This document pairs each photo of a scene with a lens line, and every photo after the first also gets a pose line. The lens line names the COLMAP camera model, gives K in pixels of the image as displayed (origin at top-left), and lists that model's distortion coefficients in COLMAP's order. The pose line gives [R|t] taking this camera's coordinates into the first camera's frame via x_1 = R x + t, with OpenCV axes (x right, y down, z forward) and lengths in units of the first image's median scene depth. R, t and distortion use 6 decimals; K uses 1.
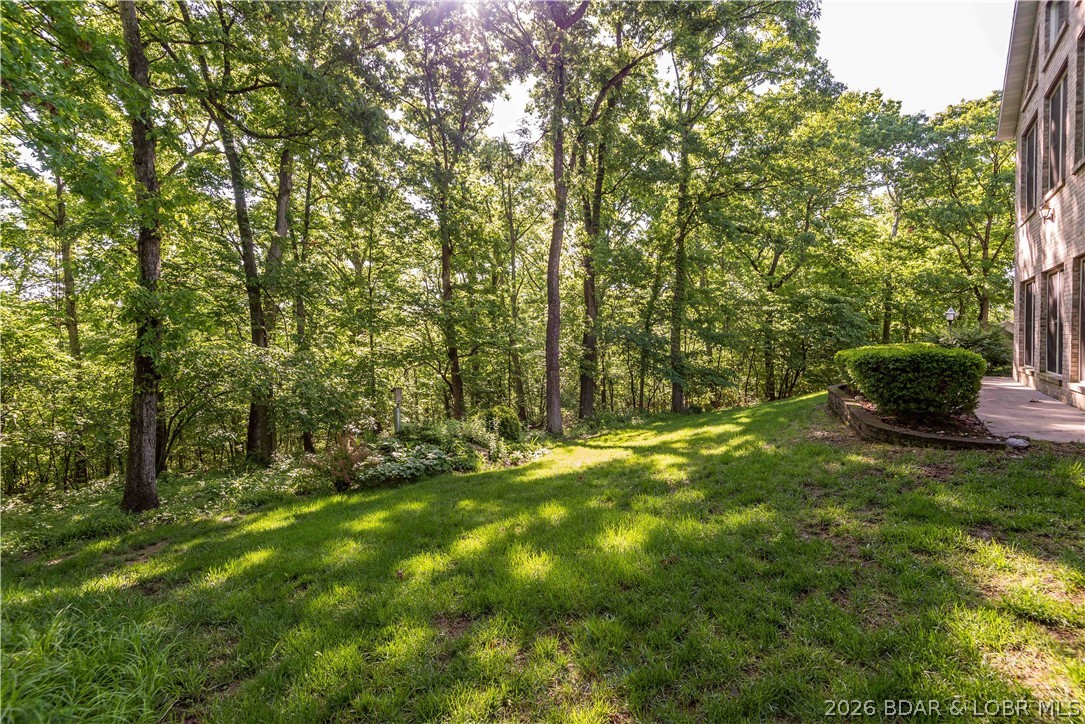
lens RADIAL K [[489.7, 0, 544.5], [0, 489.7, 358.9], [0, 0, 1]] dist [-0.002488, -0.001327]
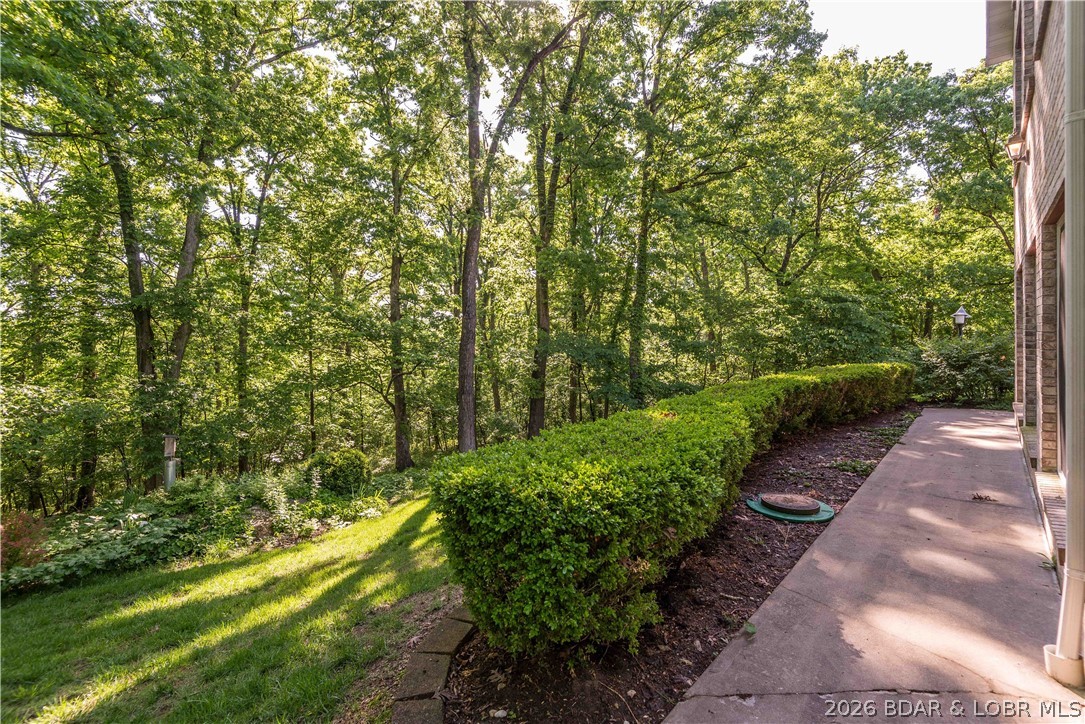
lens RADIAL K [[485.2, 0, 542.5], [0, 485.2, 362.0], [0, 0, 1]] dist [-0.001434, -0.000191]
pose [[0.995318, -0.021073, -0.094325, 0.130084], [0.021036, 0.999778, -0.001383, -0.016836], [0.094333, -0.000608, 0.995540, 0.094656]]
